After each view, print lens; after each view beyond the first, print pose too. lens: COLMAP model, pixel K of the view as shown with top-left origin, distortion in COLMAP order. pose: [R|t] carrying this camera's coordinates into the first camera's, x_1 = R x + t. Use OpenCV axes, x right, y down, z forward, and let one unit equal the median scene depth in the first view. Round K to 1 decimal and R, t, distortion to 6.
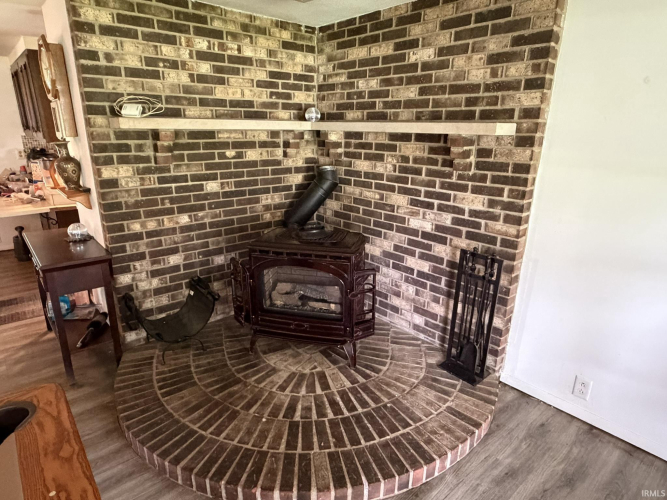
lens RADIAL K [[396.9, 0, 332.7], [0, 396.9, 251.6], [0, 0, 1]] dist [0.001061, 0.000742]
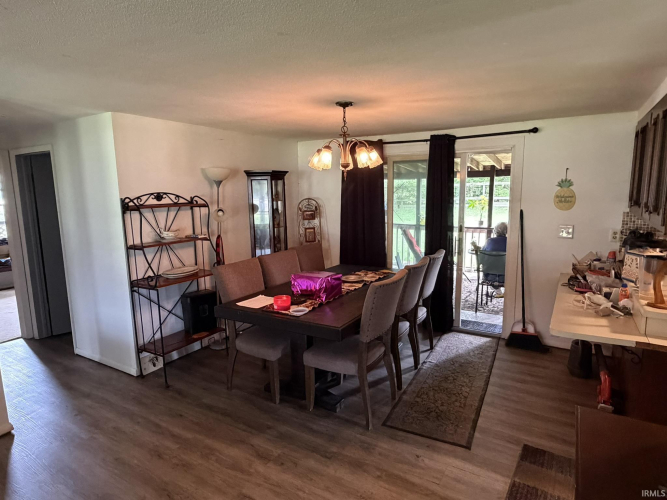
lens RADIAL K [[396.9, 0, 331.4], [0, 396.9, 250.3], [0, 0, 1]] dist [0.001061, 0.000742]
pose [[0.298447, 0.128820, -0.945693, -0.261565], [-0.268865, 0.962069, 0.046201, -0.122501], [0.915774, 0.240475, 0.321761, 0.309309]]
